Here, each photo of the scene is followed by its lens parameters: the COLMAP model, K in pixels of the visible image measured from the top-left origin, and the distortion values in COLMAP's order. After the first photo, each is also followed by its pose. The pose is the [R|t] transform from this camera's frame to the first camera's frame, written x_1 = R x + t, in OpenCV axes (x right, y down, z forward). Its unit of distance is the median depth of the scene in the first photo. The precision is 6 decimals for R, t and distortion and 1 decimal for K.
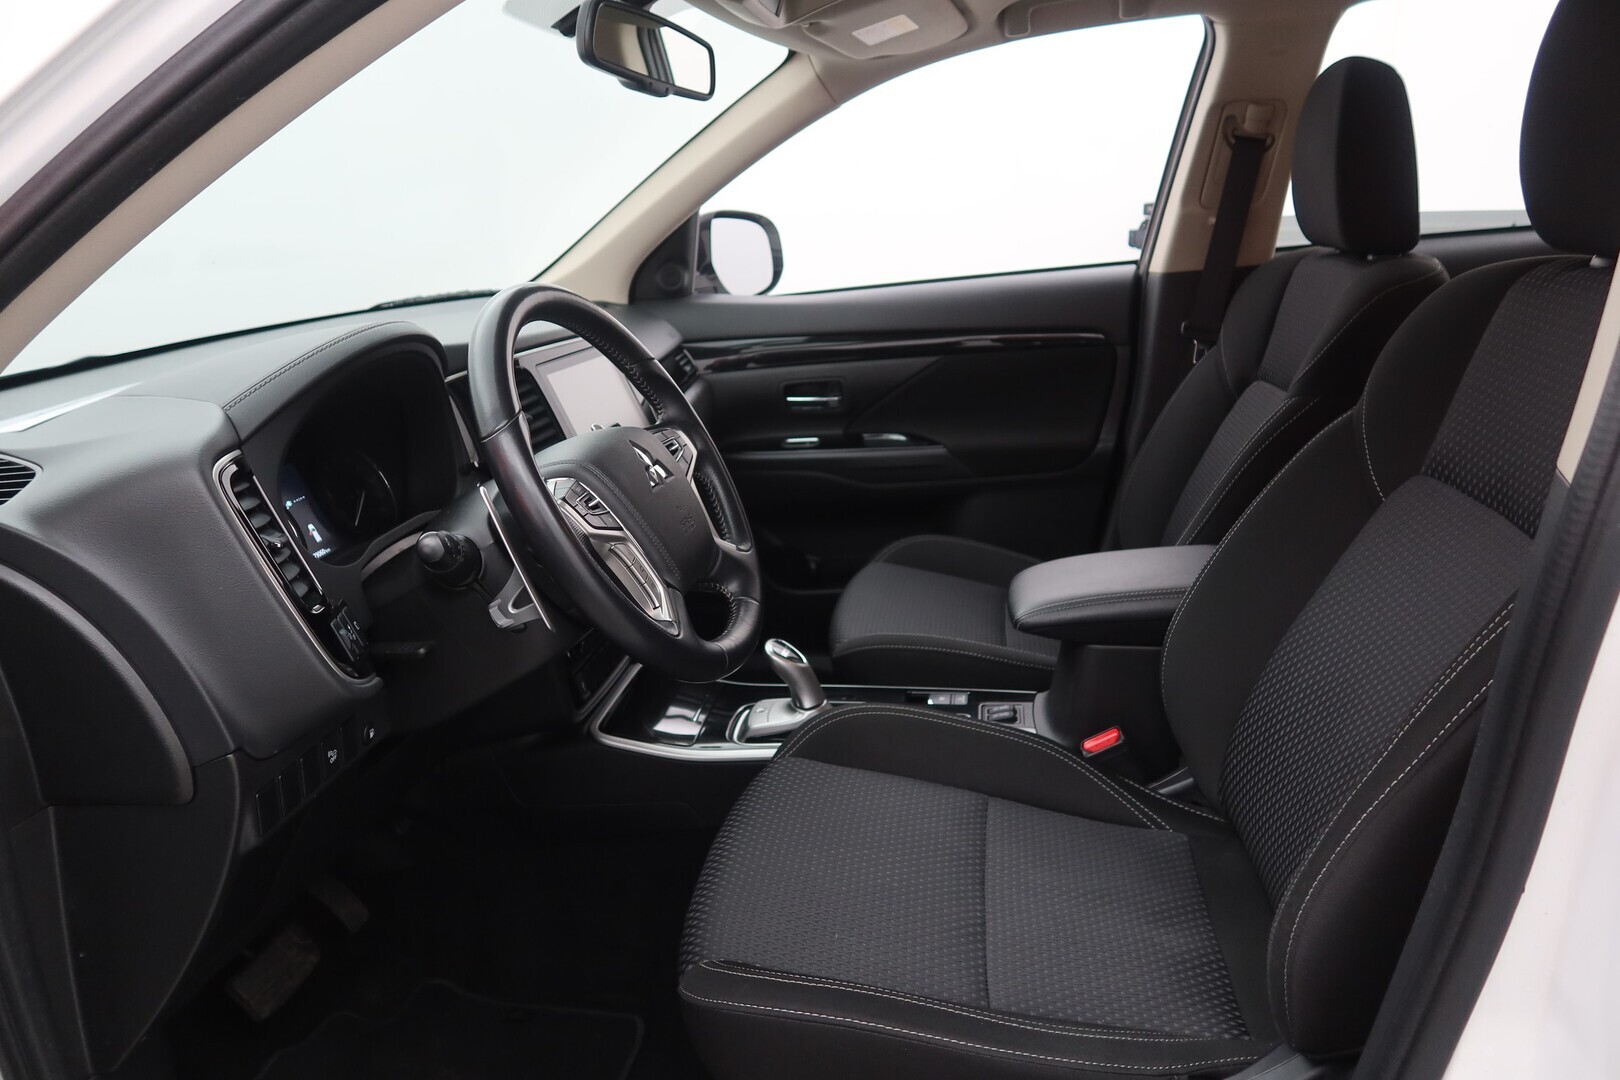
lens RADIAL K [[1103.2, 0, 807.7], [0, 1103.2, 542.3], [0, 0, 1]] dist [-0.028641, -0.000413]
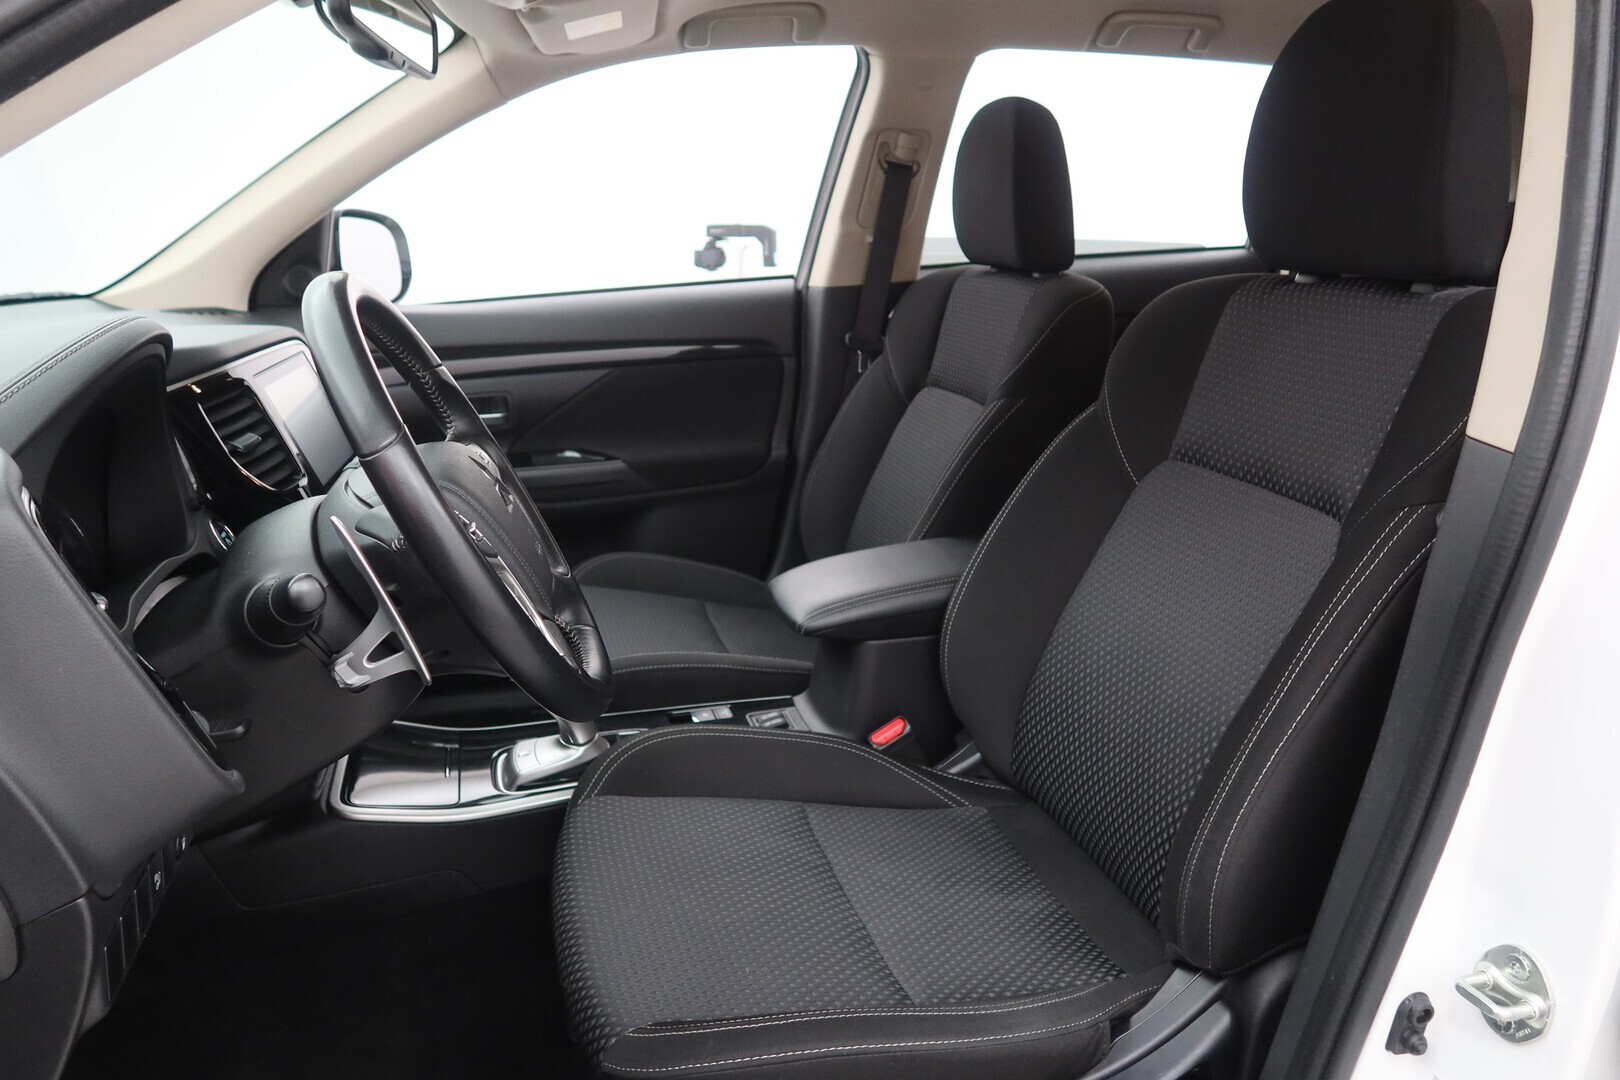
lens RADIAL K [[1103.2, 0, 807.7], [0, 1103.2, 542.3], [0, 0, 1]] dist [-0.028641, -0.000413]
pose [[0.909592, -0.070479, 0.409482, -0.191995], [0.077890, 0.996961, -0.001423, -0.001928], [-0.408137, 0.033188, 0.912317, 0.070650]]
